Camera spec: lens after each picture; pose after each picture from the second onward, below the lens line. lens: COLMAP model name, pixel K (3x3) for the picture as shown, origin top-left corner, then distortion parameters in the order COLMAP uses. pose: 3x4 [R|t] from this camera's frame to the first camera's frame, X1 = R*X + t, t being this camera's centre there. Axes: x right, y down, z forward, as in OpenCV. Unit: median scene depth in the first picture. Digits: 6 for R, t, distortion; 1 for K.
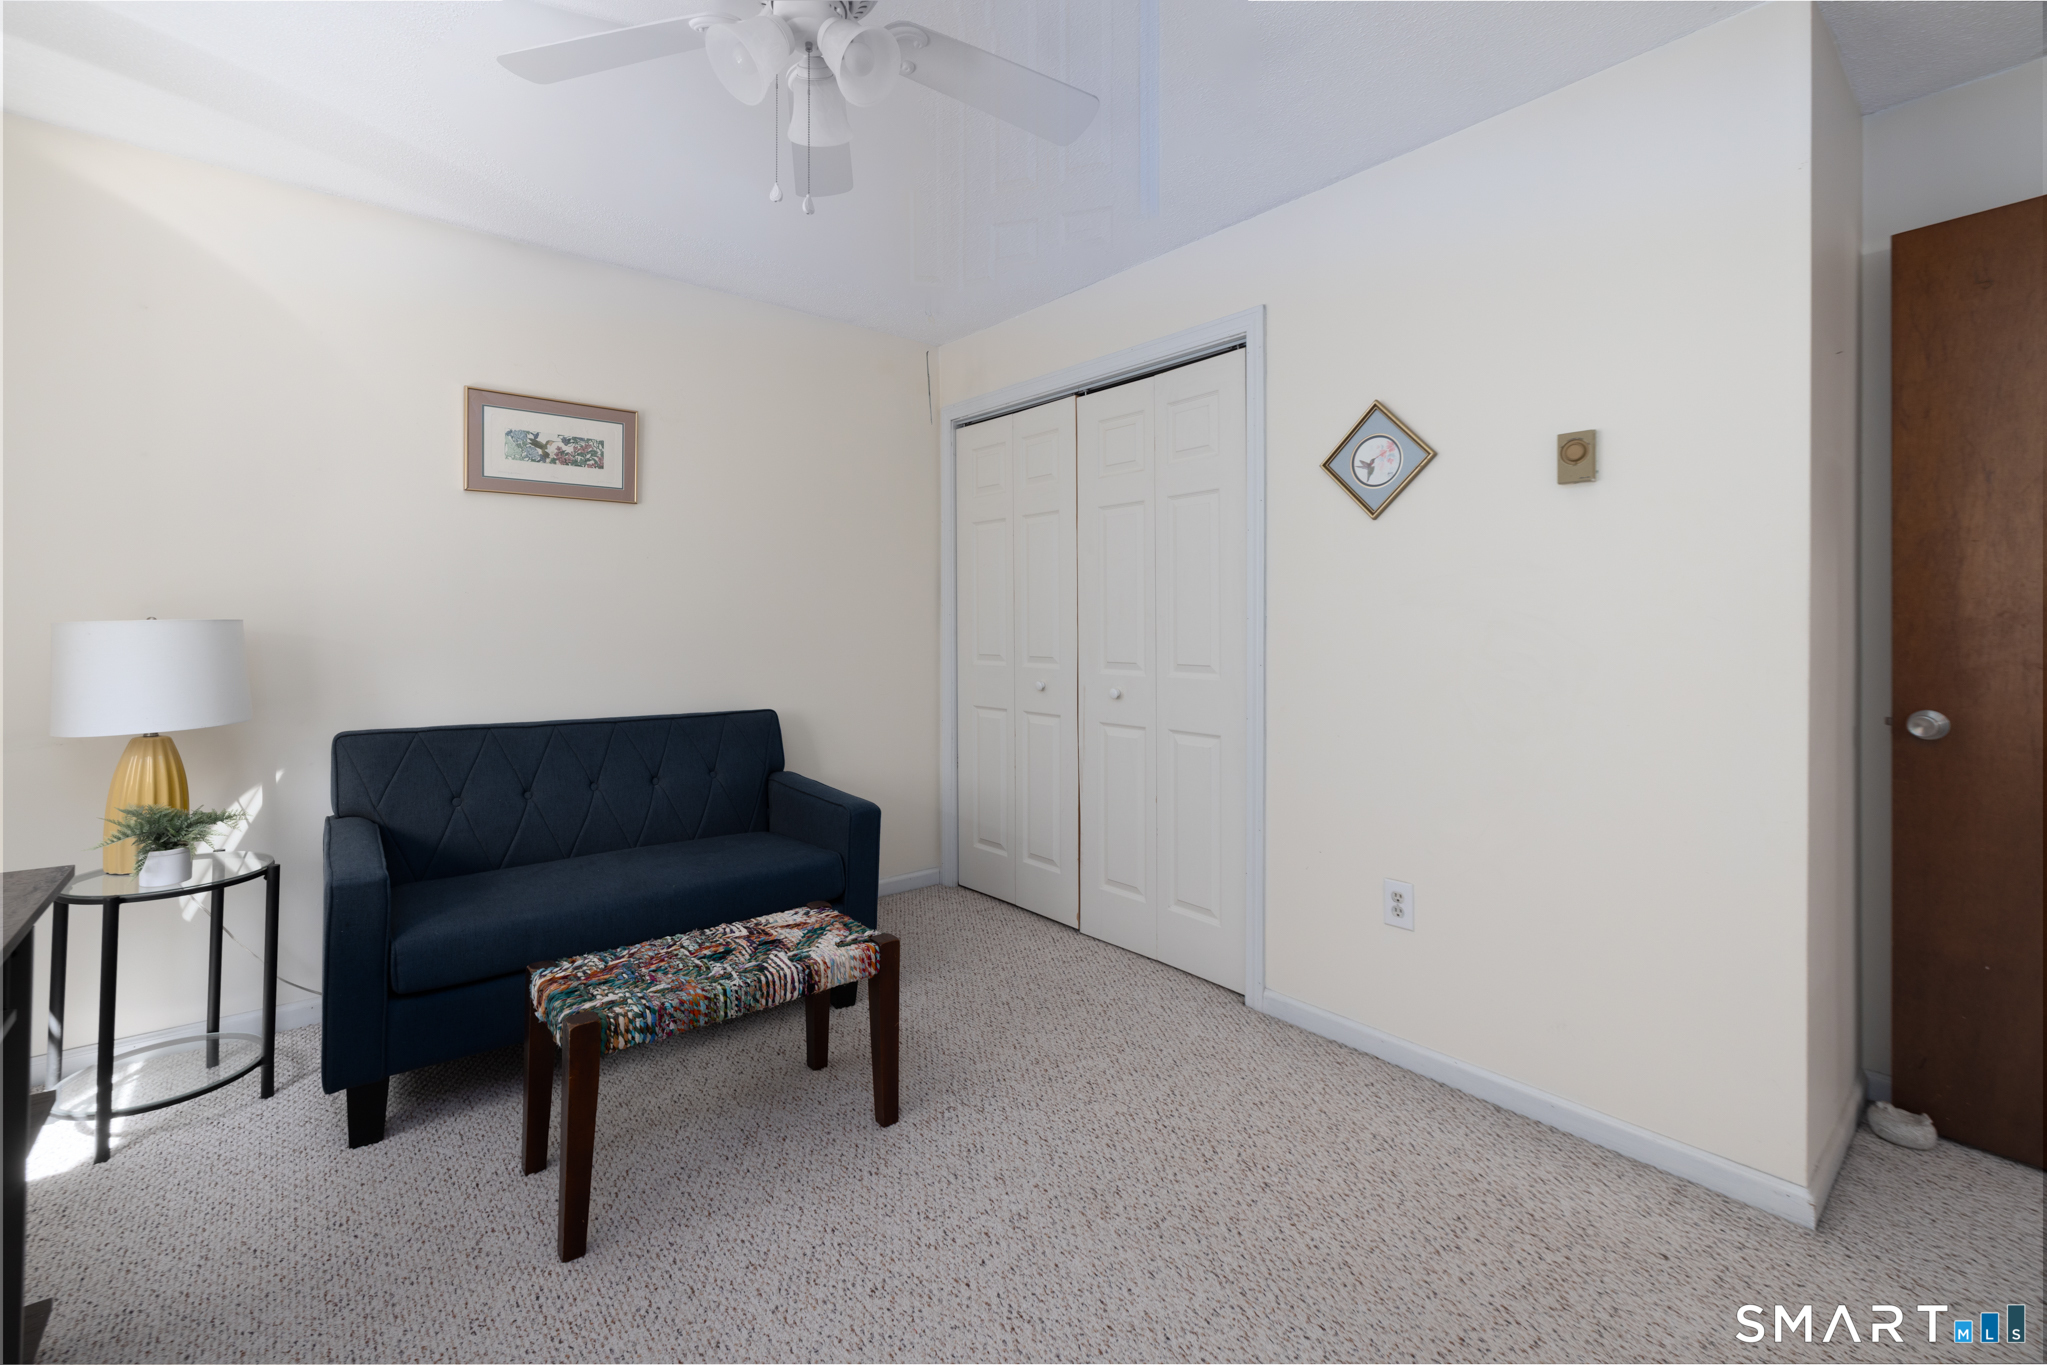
lens RADIAL K [[866.9, 0, 993.3], [0, 866.9, 632.9], [0, 0, 1]] dist [0.000862, 0.000118]
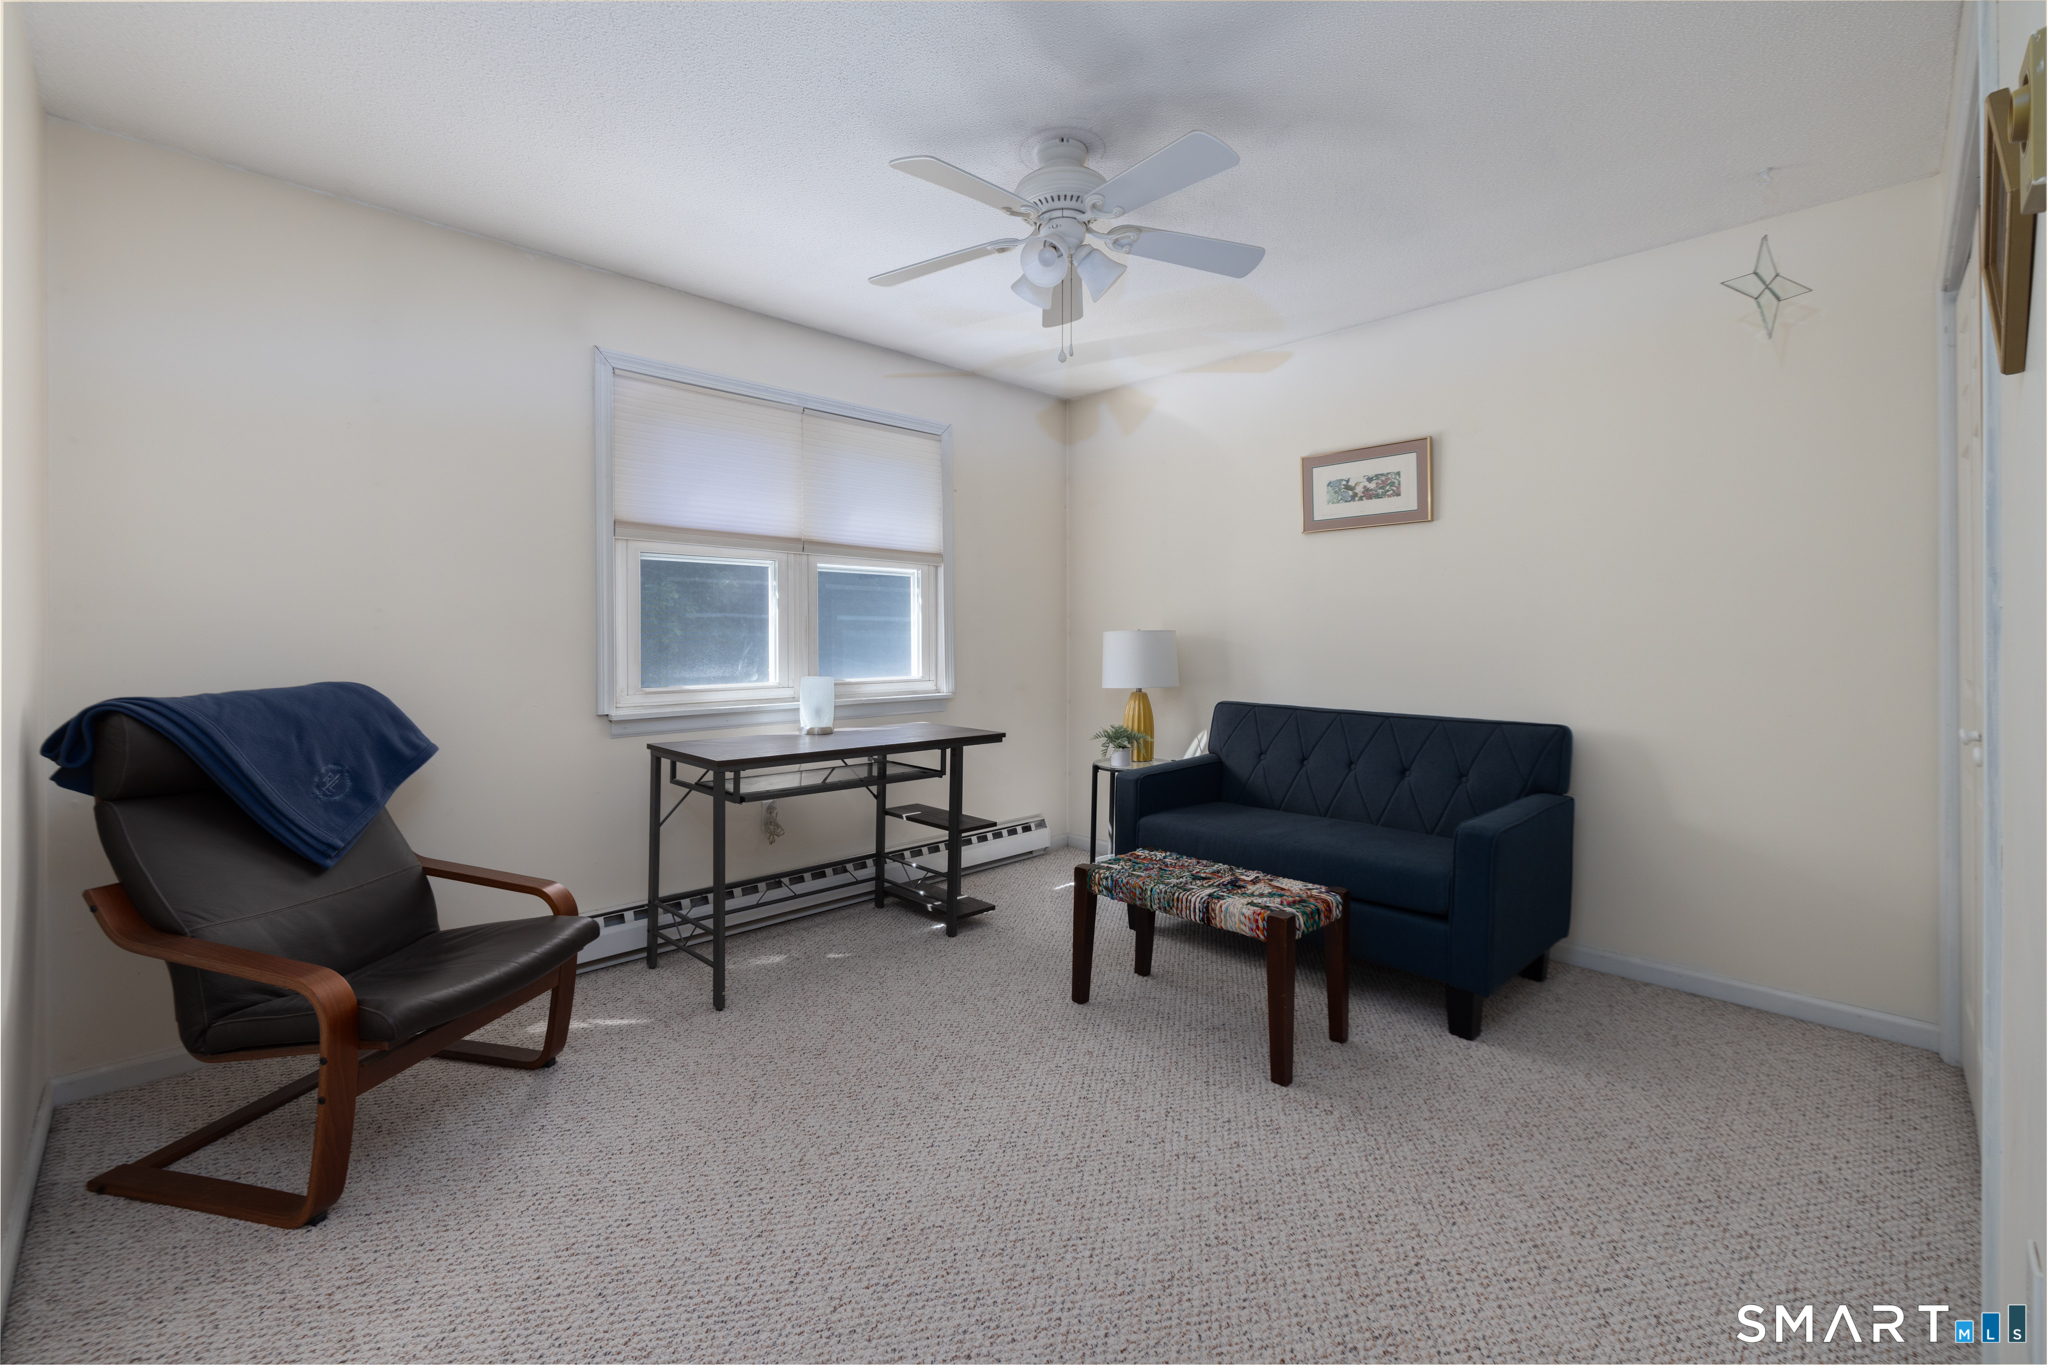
lens RADIAL K [[867.4, 0, 993.8], [0, 867.4, 632.8], [0, 0, 1]] dist [0.000862, 0.000118]
pose [[0.077314, -0.002908, -0.997003, 0.679143], [-0.005073, 0.999982, -0.003310, -0.001233], [0.996994, 0.005313, 0.077298, 0.391128]]
